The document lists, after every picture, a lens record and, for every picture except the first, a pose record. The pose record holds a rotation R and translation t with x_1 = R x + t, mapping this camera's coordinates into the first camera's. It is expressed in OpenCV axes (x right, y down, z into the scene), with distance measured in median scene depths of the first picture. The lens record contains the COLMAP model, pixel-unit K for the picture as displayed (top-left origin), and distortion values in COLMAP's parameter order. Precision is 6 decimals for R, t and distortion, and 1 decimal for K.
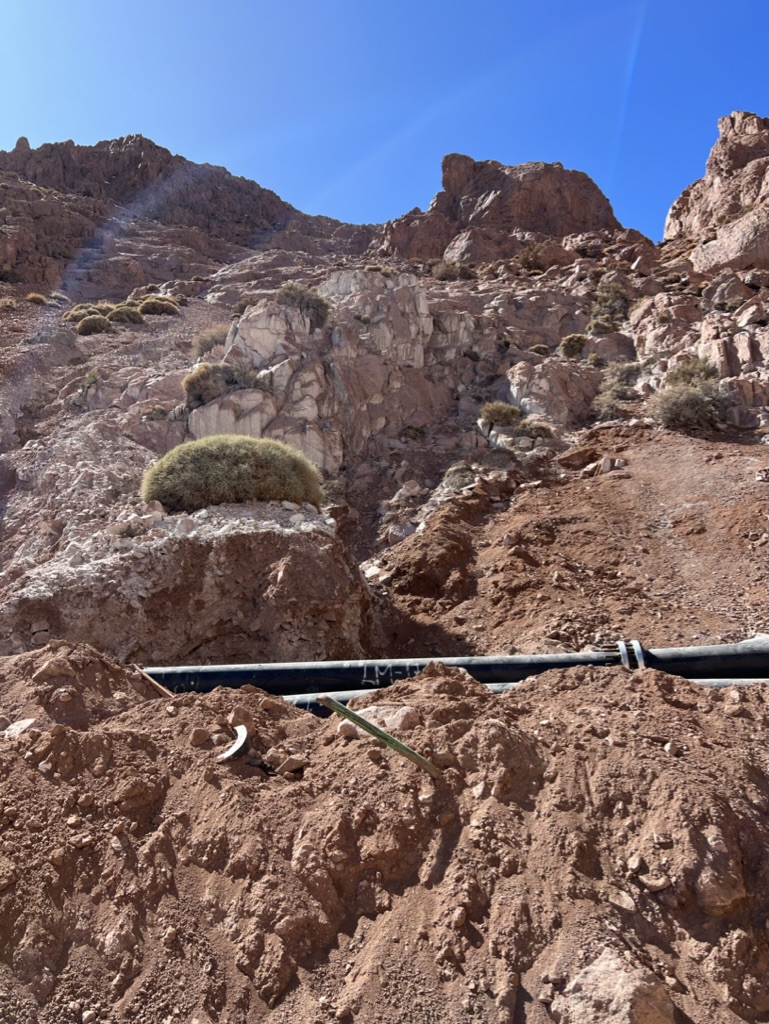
lens RADIAL K [[771.7, 0, 379.1], [0, 771.7, 511.4], [0, 0, 1]] dist [0.055552, -0.066467]
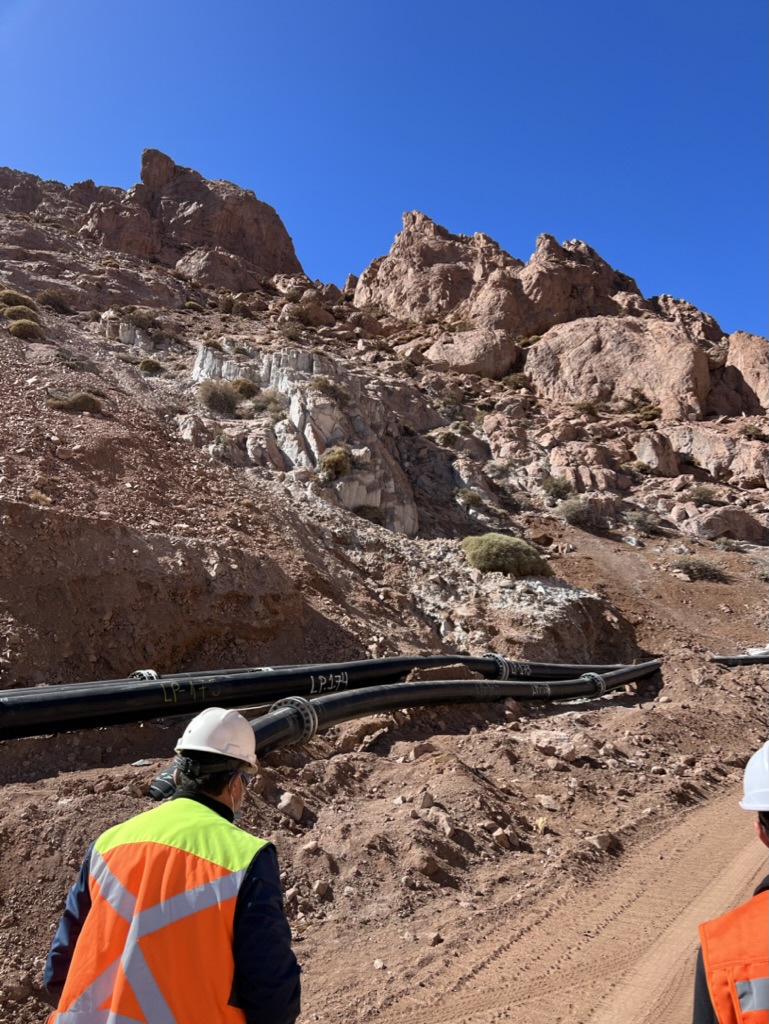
lens RADIAL K [[771.7, 0, 376.4], [0, 771.7, 510.4], [0, 0, 1]] dist [0.055552, -0.066467]
pose [[0.861313, 0.105933, 0.496908, -1.142801], [-0.111211, 0.993614, -0.019056, -0.070763], [-0.495754, -0.038849, 0.867594, -0.401500]]
